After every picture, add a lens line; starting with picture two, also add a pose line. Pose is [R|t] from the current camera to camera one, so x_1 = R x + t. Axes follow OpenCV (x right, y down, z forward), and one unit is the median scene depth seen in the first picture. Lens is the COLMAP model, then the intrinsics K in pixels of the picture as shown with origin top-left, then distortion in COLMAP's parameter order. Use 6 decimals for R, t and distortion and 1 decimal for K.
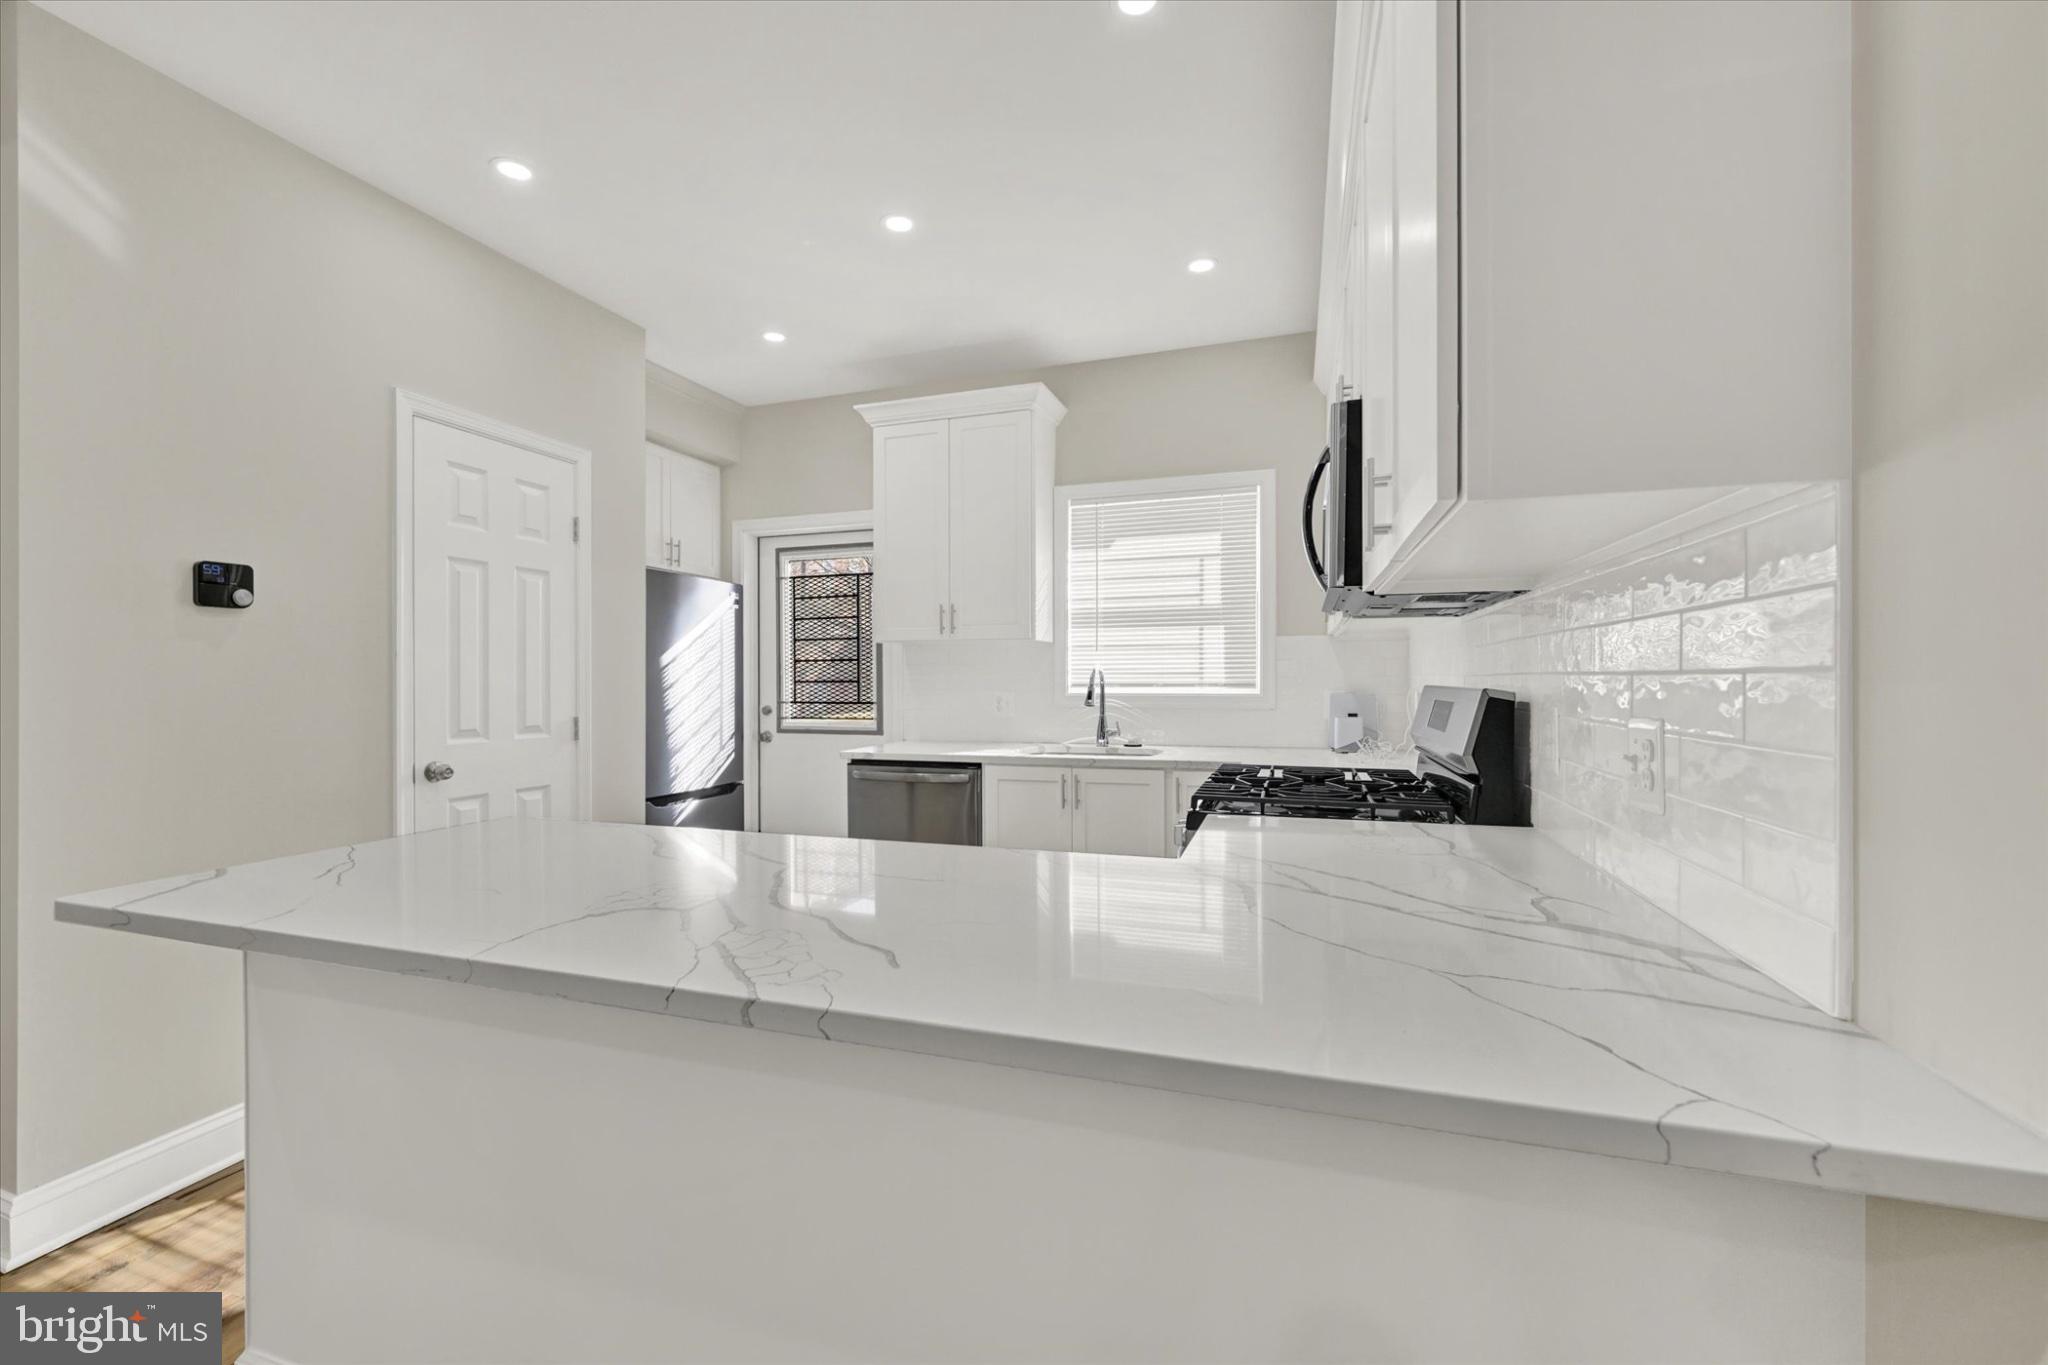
lens RADIAL K [[820.8, 0, 1022.8], [0, 820.8, 692.5], [0, 0, 1]] dist [-0.003487, 0.000612]
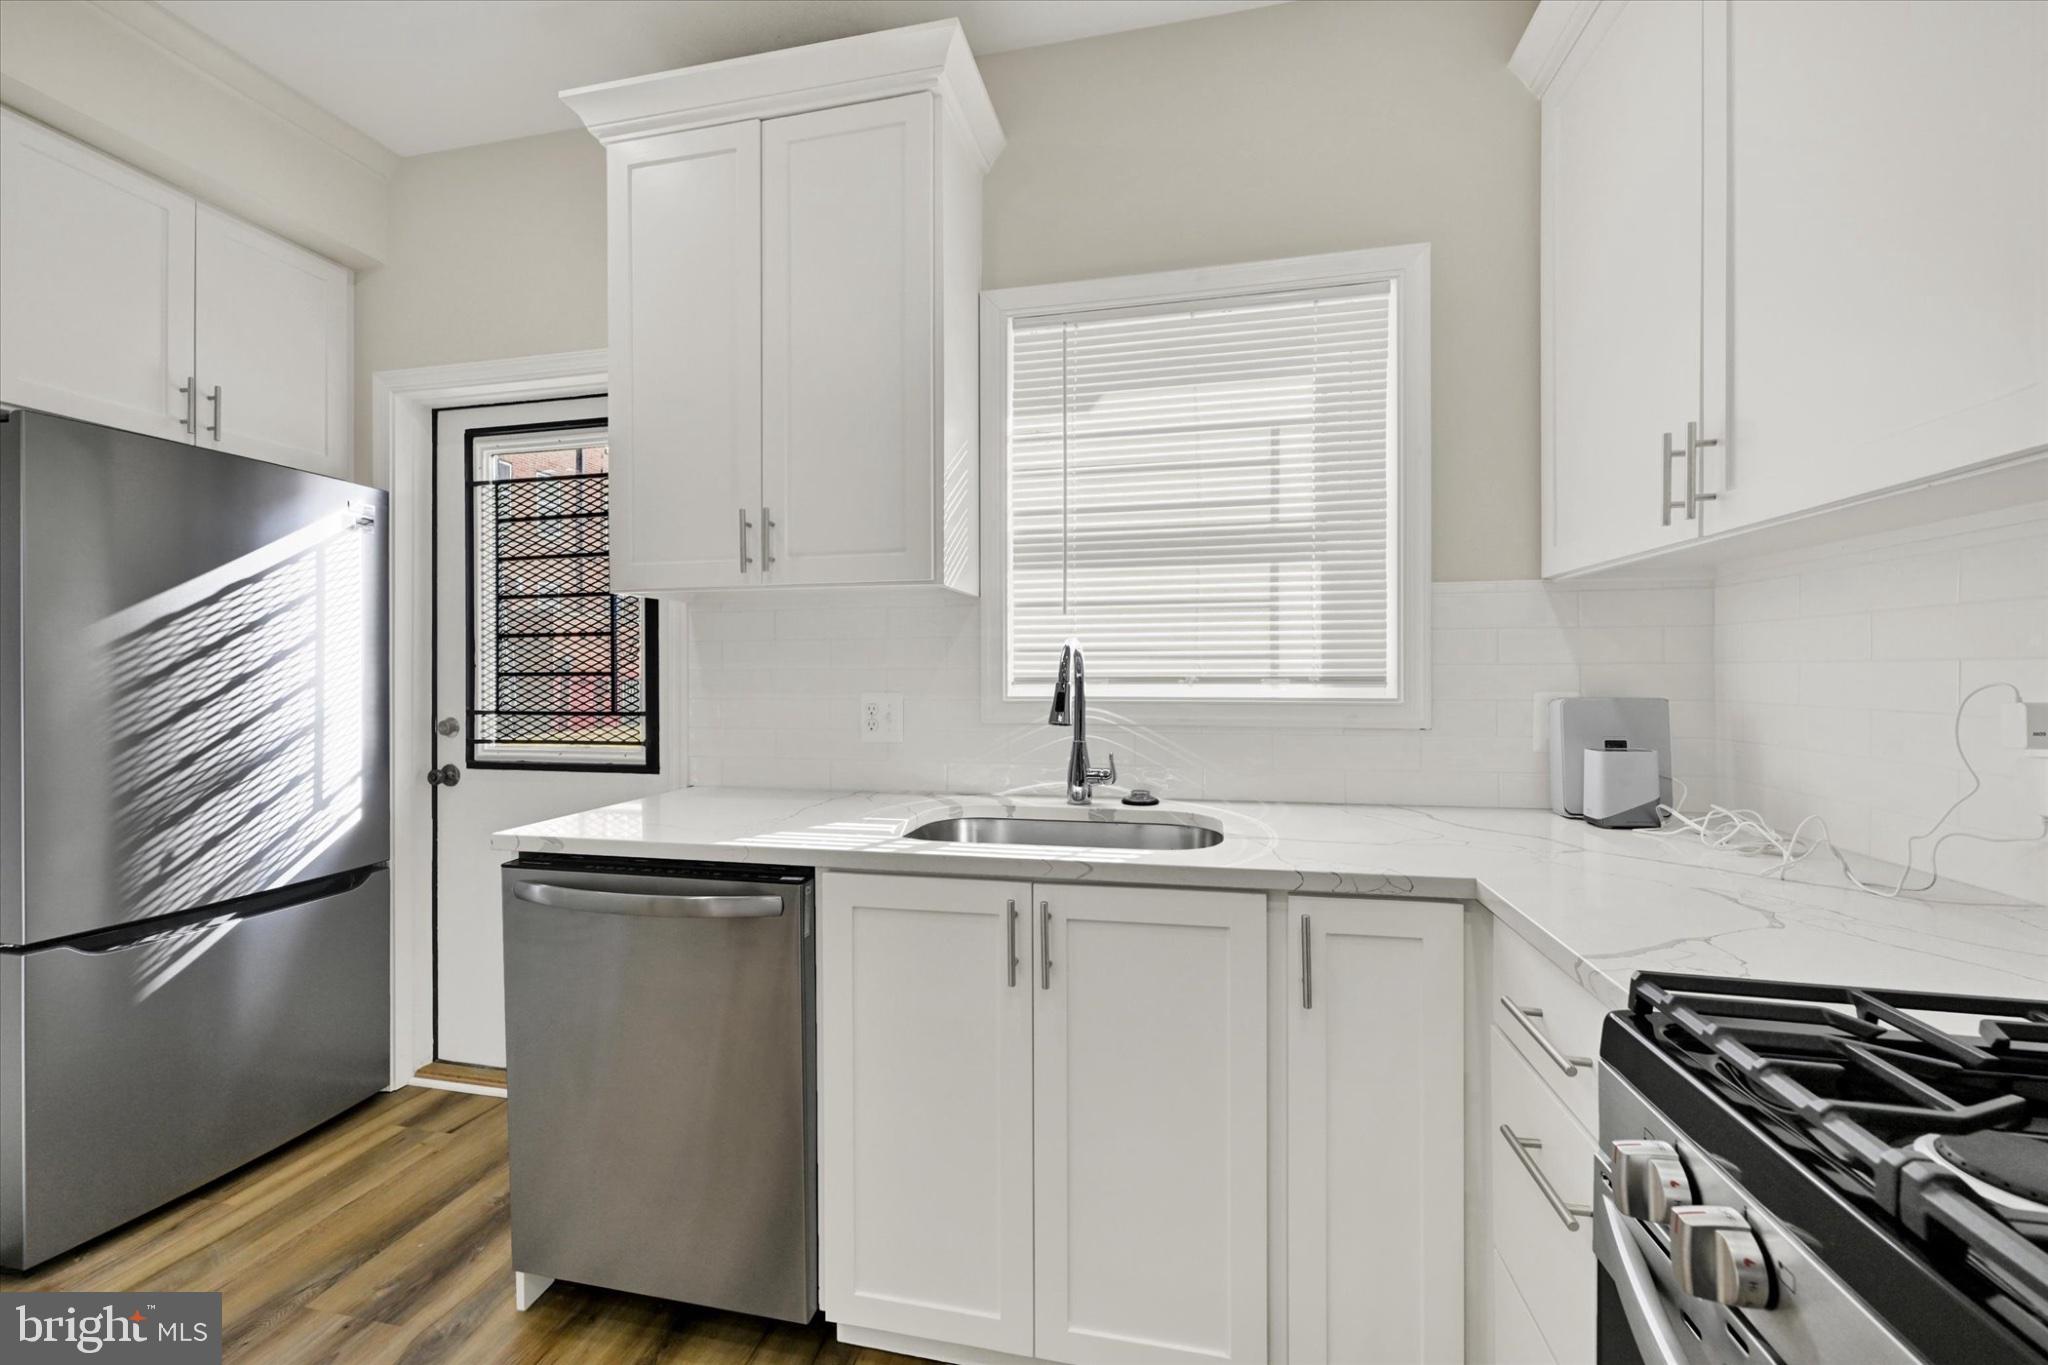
lens RADIAL K [[820.8, 0, 1023.4], [0, 820.8, 678.9], [0, 0, 1]] dist [-0.003487, 0.000612]
pose [[0.993920, -0.000096, 0.110106, 0.008825], [0.001217, 0.999948, -0.010119, -0.004839], [-0.110099, 0.010191, 0.993868, 0.512100]]
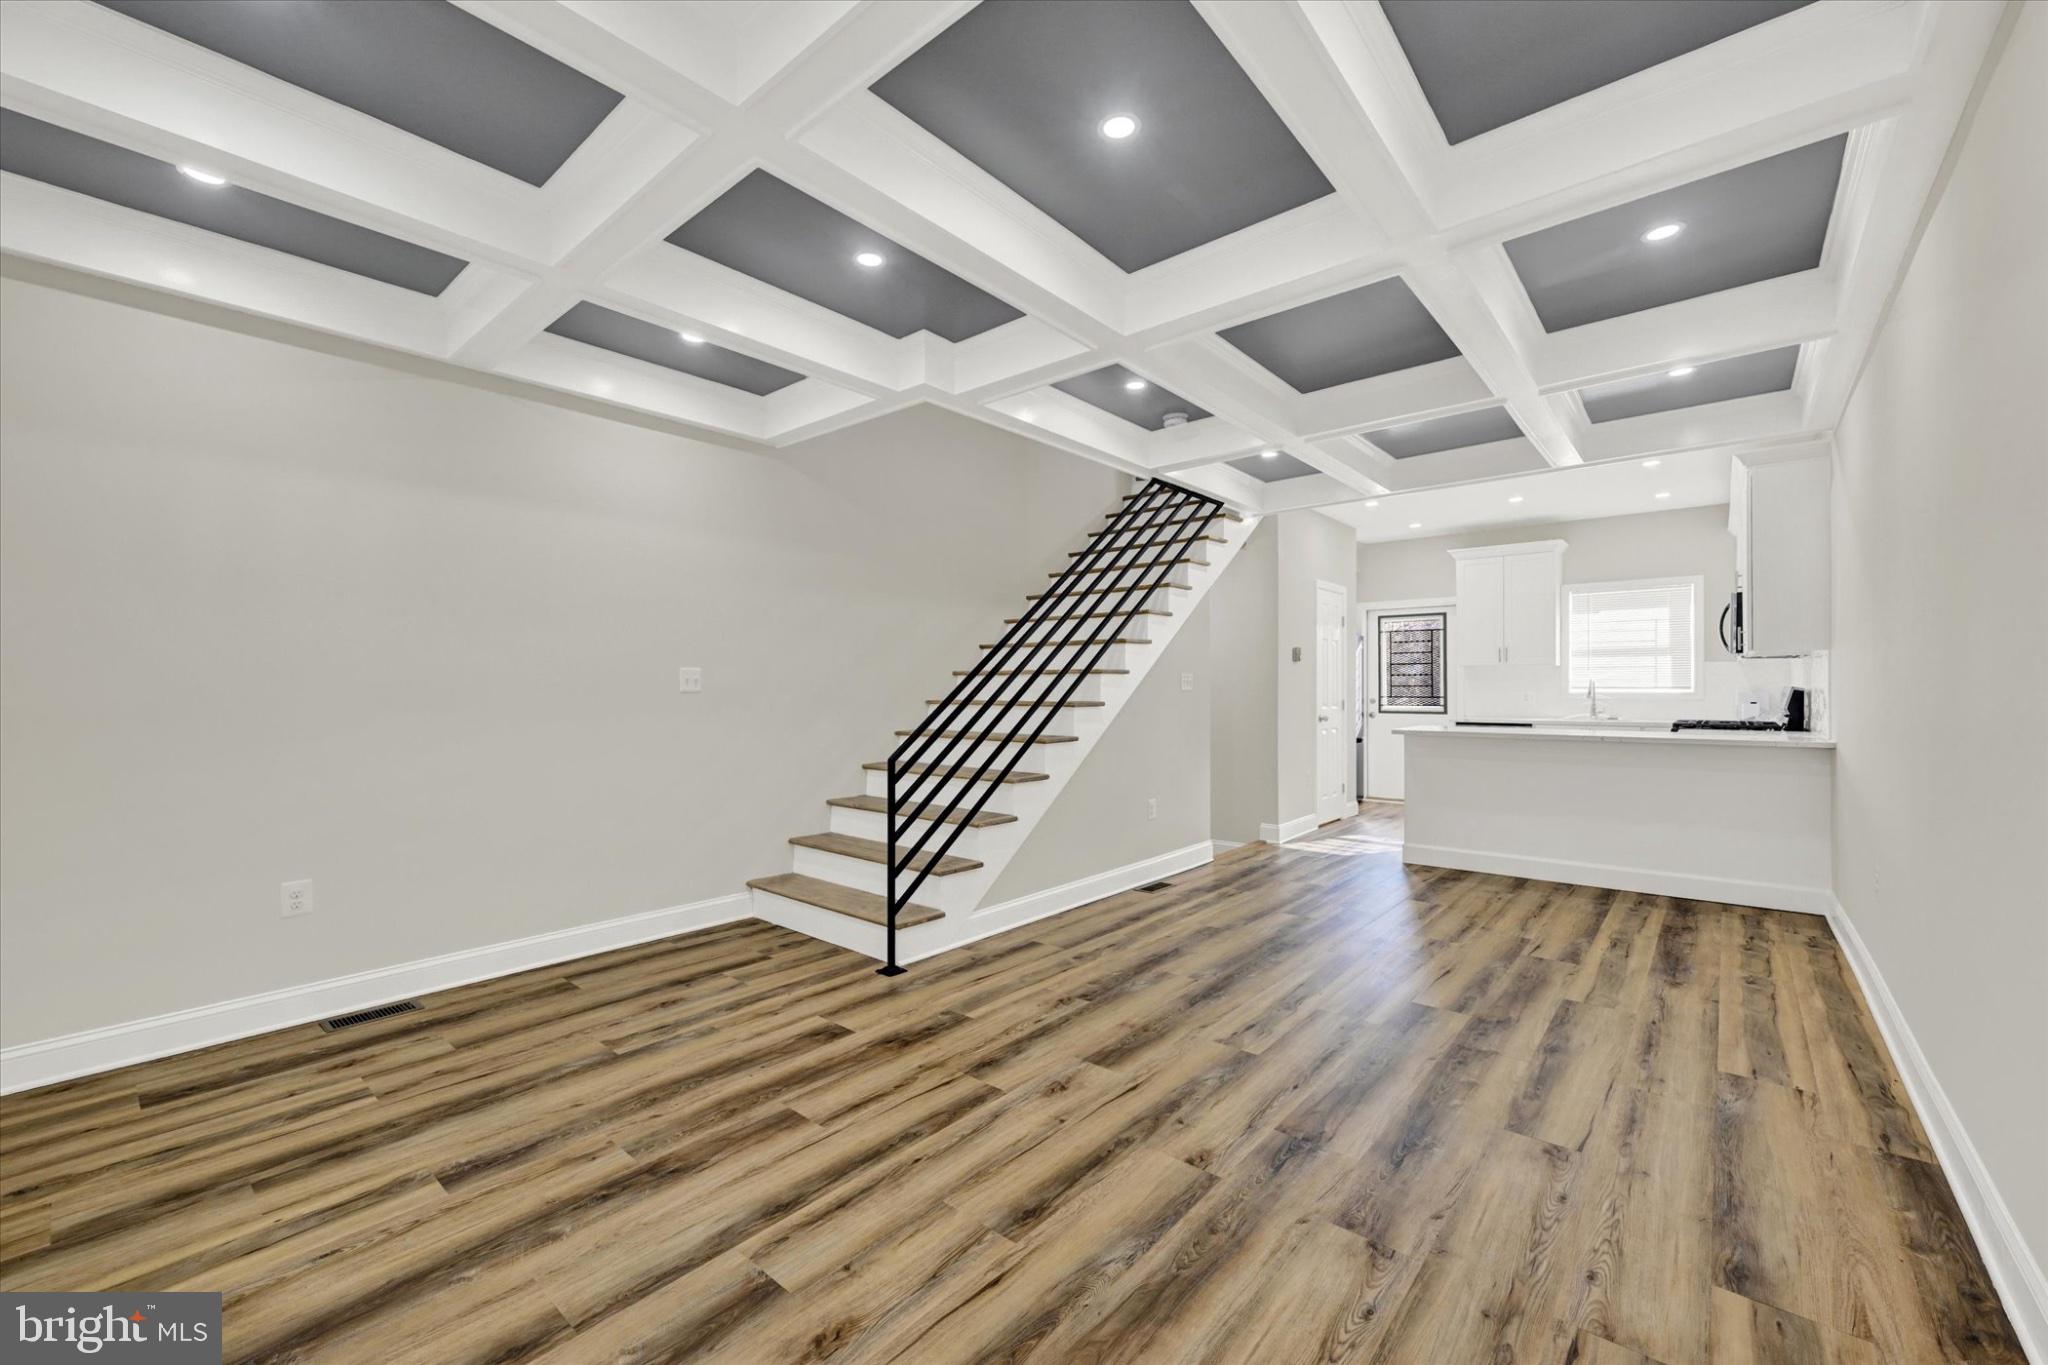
lens RADIAL K [[820.8, 0, 1016.1], [0, 820.8, 669.4], [0, 0, 1]] dist [-0.003487, 0.000612]
pose [[0.921018, -0.007444, -0.389448, -0.405989], [-0.006847, 0.999353, -0.035295, 0.025893], [0.389459, 0.035174, 0.920372, -1.311427]]
